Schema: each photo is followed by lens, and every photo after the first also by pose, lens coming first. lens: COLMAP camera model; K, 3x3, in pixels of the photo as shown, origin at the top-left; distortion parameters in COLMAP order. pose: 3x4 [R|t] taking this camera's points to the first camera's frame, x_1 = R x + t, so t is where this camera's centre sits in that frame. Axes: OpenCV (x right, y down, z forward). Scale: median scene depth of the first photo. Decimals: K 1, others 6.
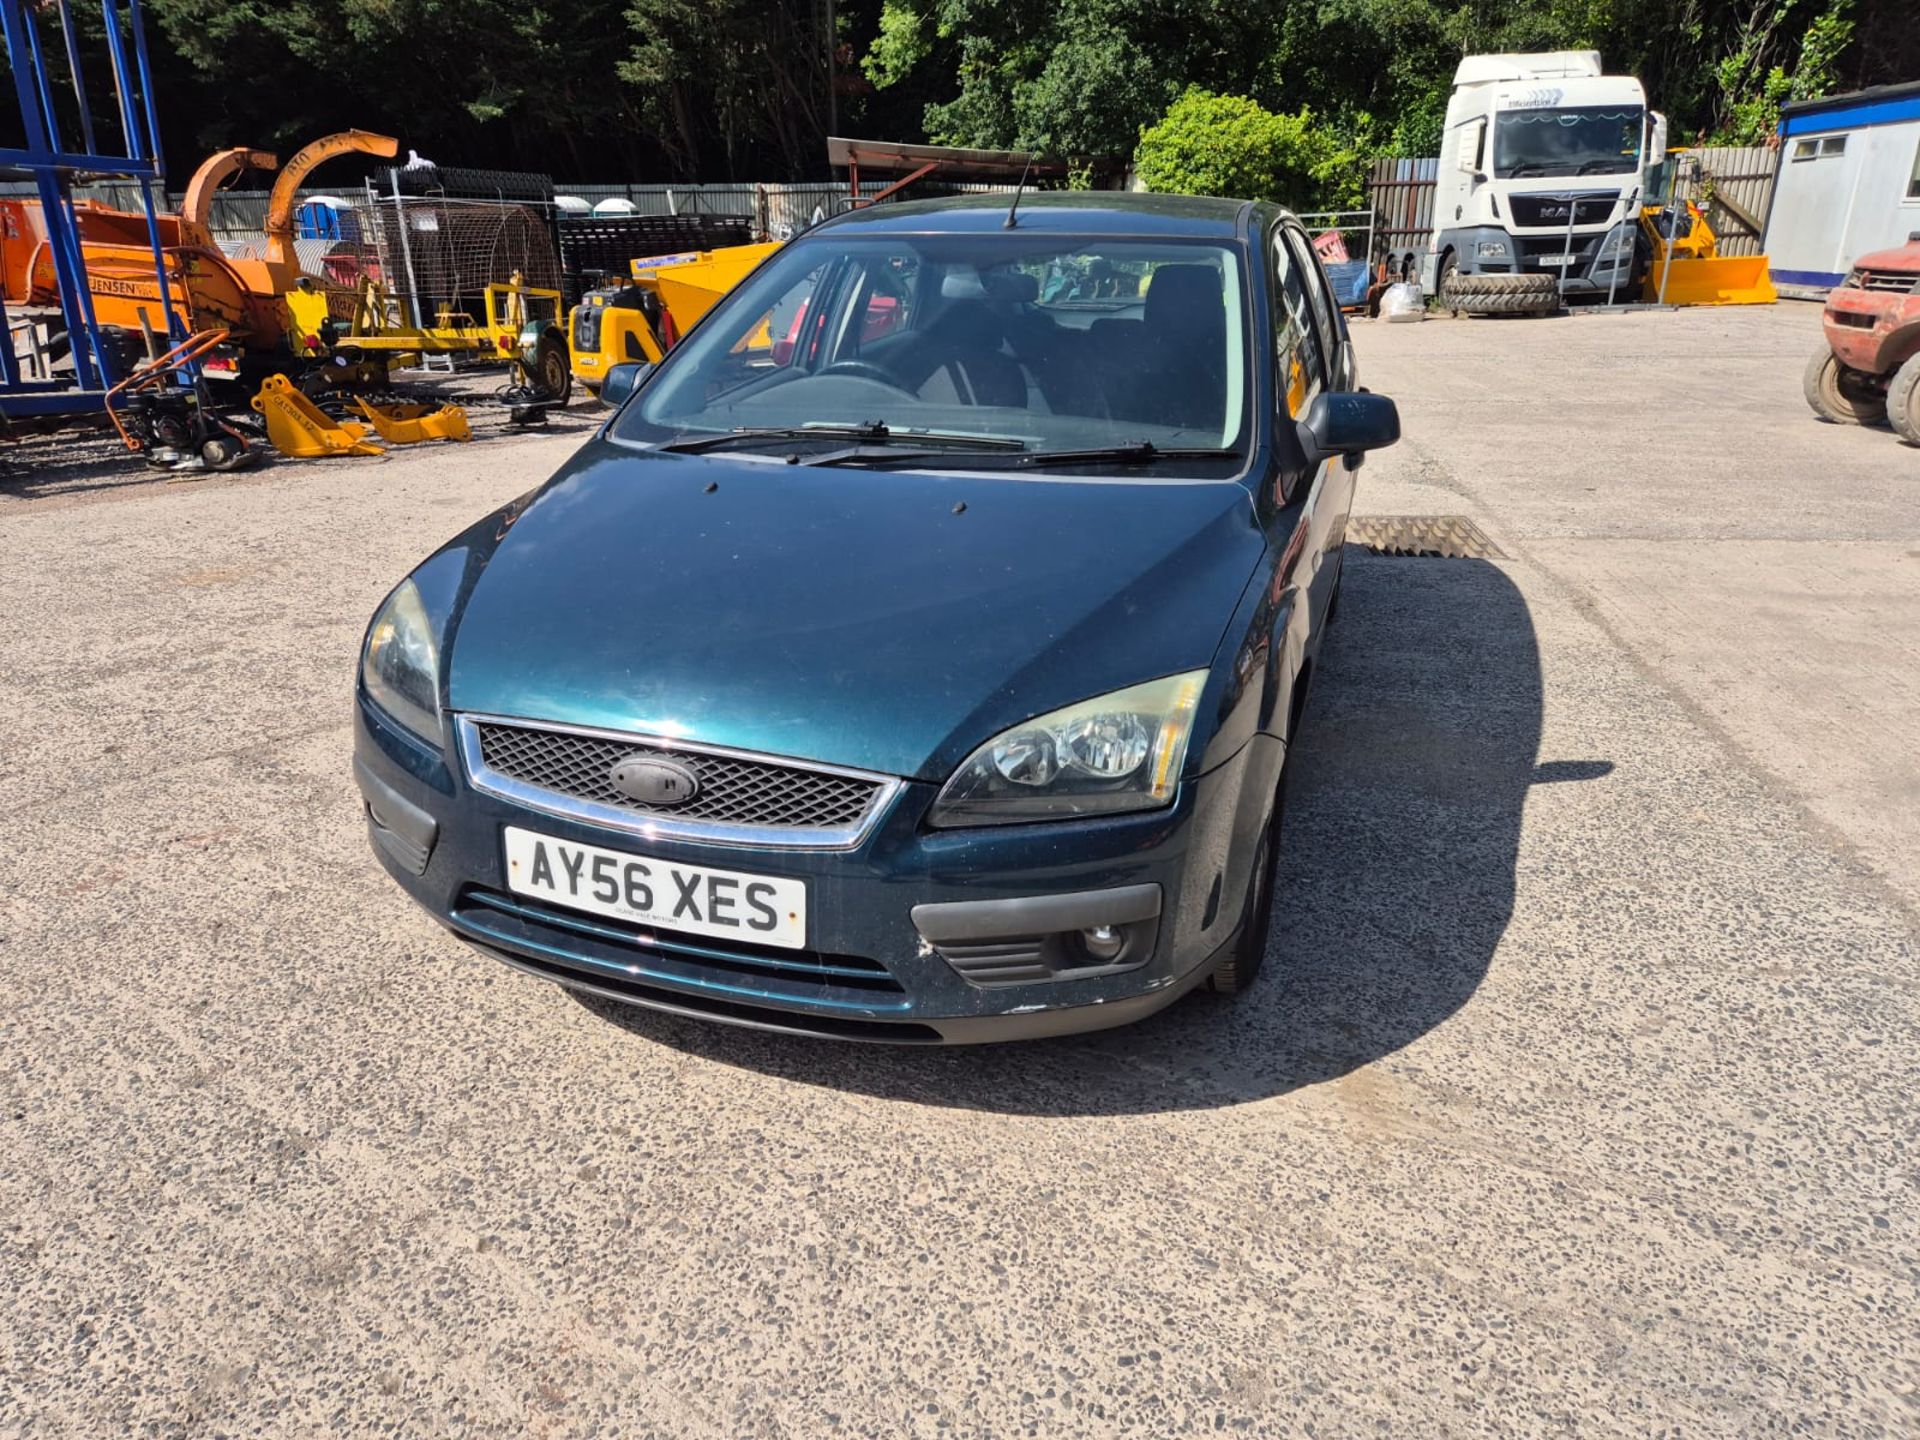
lens RADIAL K [[1287.4, 0, 933.7], [0, 1287.4, 726.6], [0, 0, 1]] dist [0.070102, -0.059235]
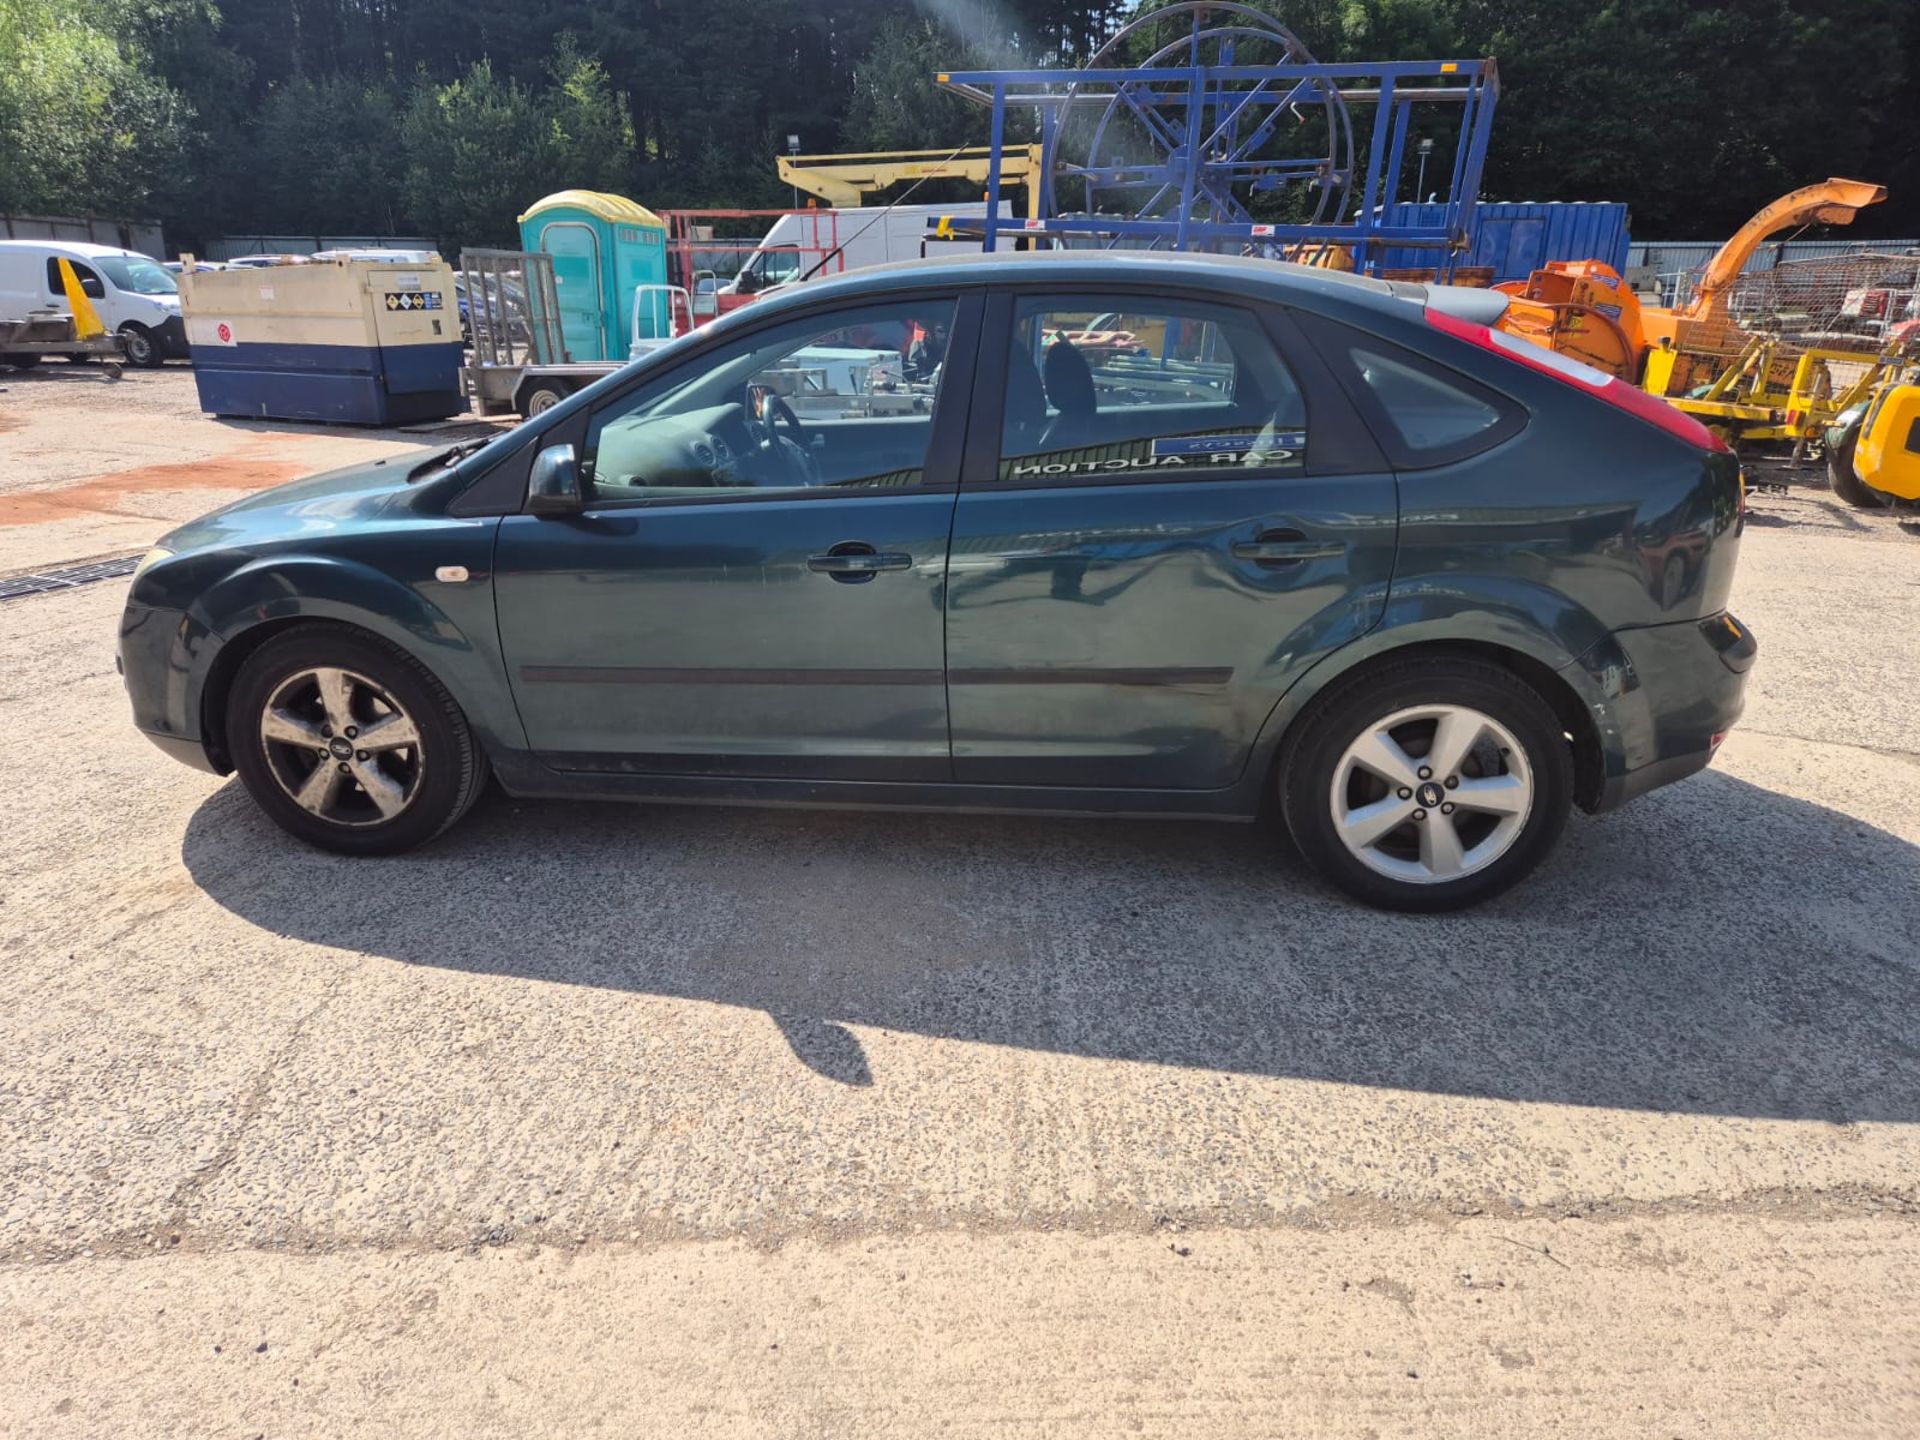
lens RADIAL K [[1287.4, 0, 920.1], [0, 1287.4, 728.1], [0, 0, 1]] dist [0.070102, -0.059235]
pose [[0.216327, 0.319339, -0.922619, 0.842879], [-0.353720, 0.906430, 0.230798, -0.235451], [0.909992, 0.276421, 0.309041, 0.600436]]
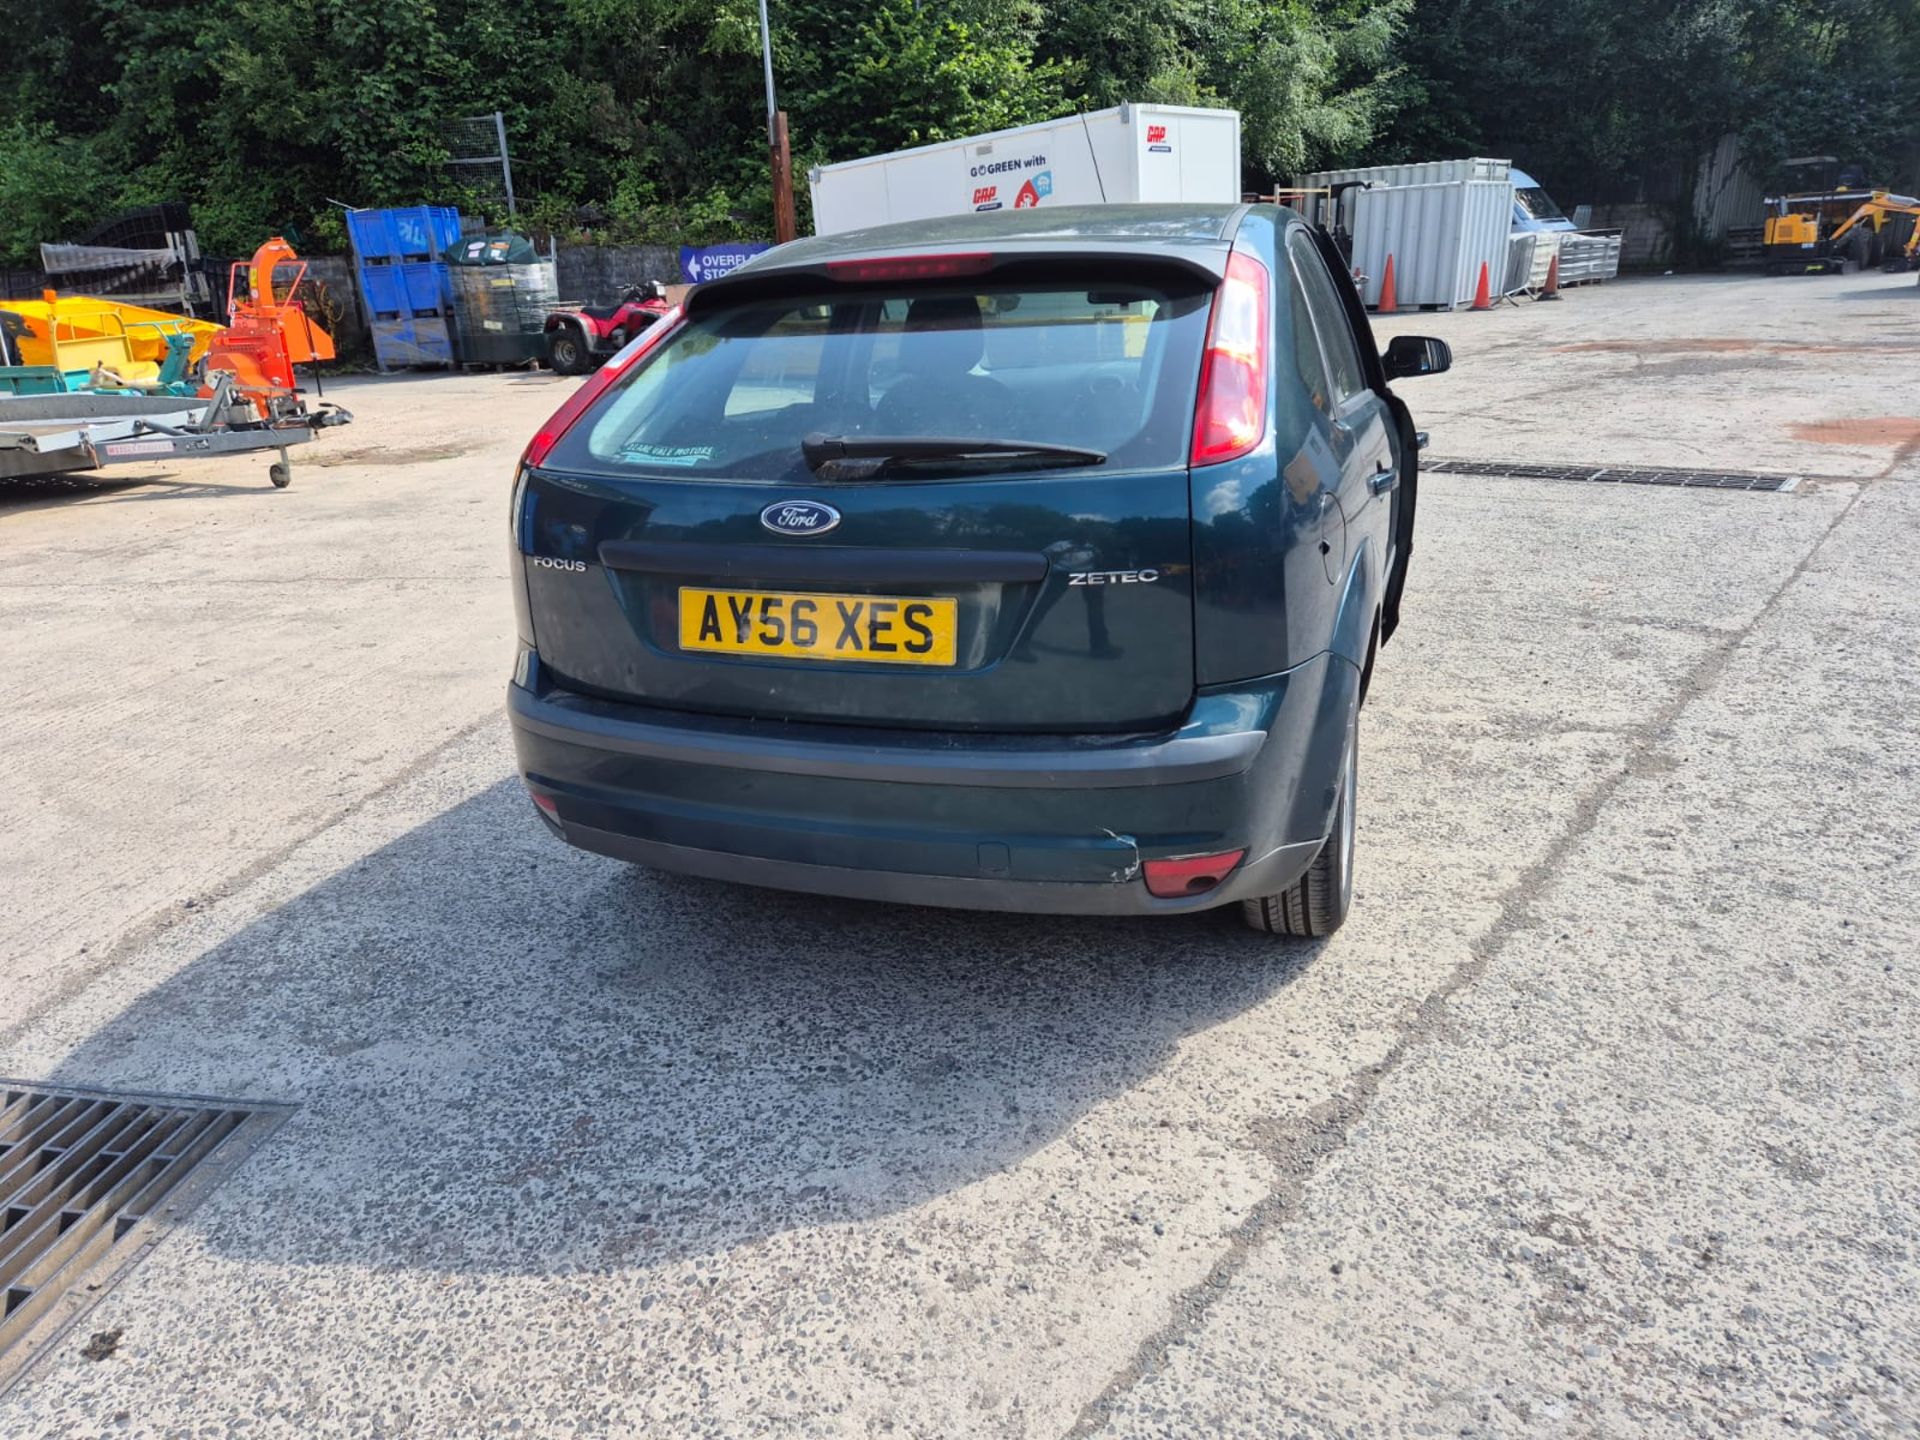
lens RADIAL K [[1287.4, 0, 924.0], [0, 1287.4, 709.7], [0, 0, 1]] dist [0.070102, -0.059235]
pose [[-0.998621, 0.039086, 0.035062, 0.149014], [0.052486, 0.762283, 0.645112, -0.596930], [-0.001513, 0.646063, -0.763283, 1.555441]]
